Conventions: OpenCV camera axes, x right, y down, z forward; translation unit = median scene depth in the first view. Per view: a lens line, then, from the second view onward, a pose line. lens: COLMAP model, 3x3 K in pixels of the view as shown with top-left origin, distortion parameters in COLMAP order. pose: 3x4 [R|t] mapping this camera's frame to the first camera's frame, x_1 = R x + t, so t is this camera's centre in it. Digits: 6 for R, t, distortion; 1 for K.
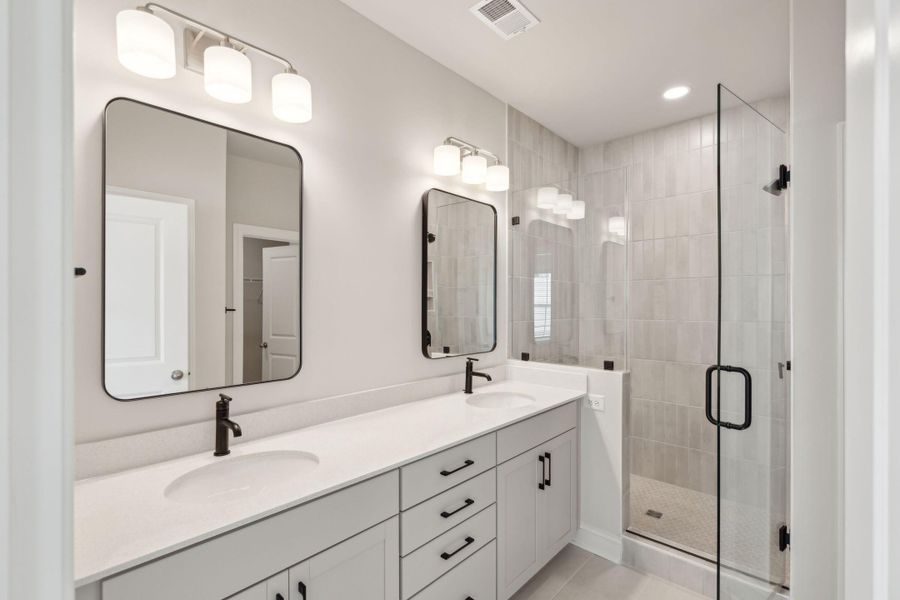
lens RADIAL K [[401.6, 0, 450.6], [0, 401.6, 300.2], [0, 0, 1]] dist [0.001907, 0.000476]
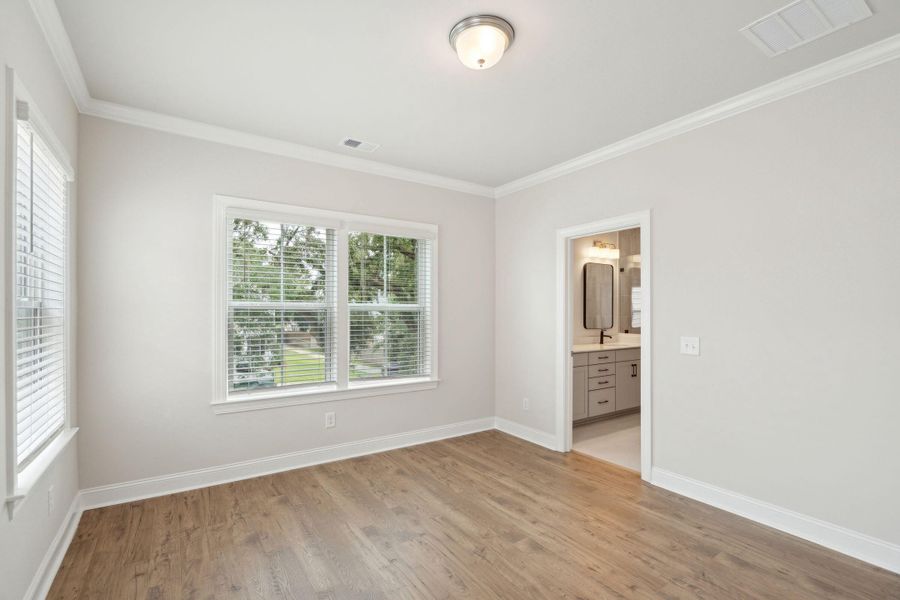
lens RADIAL K [[401.6, 0, 450.8], [0, 401.6, 309.0], [0, 0, 1]] dist [0.001907, 0.000476]
pose [[0.973464, 0.004371, -0.228799, -0.273360], [-0.003706, 0.999988, 0.003337, 0.010927], [0.228811, -0.002401, 0.973468, -1.500596]]
